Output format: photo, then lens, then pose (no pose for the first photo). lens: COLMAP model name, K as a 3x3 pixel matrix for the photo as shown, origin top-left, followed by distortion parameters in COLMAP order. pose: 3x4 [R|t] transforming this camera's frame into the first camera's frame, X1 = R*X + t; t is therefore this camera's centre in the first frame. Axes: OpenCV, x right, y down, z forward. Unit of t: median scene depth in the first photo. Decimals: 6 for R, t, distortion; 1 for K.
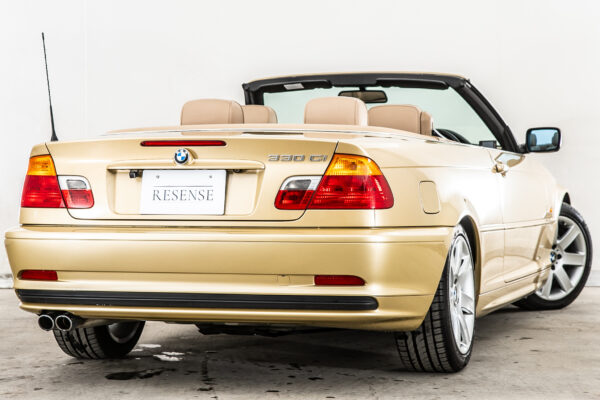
lens RADIAL K [[1602.7, 0, 309.9], [0, 1602.7, 203.0], [0, 0, 1]] dist [0.278706, 0.000000]
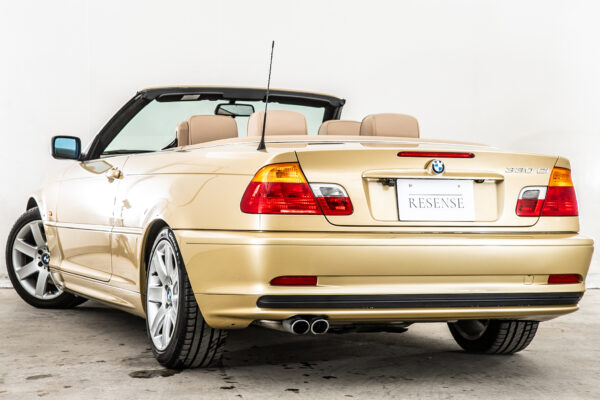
lens RADIAL K [[1514.6, 0, 302.1], [0, 1514.6, 197.9], [0, 0, 1]] dist [0.212902, 0.000000]
pose [[0.782658, 0.007446, 0.622407, -0.774114], [-0.003285, 0.999964, -0.007832, 0.000018], [-0.622443, 0.004085, 0.782655, 0.258040]]
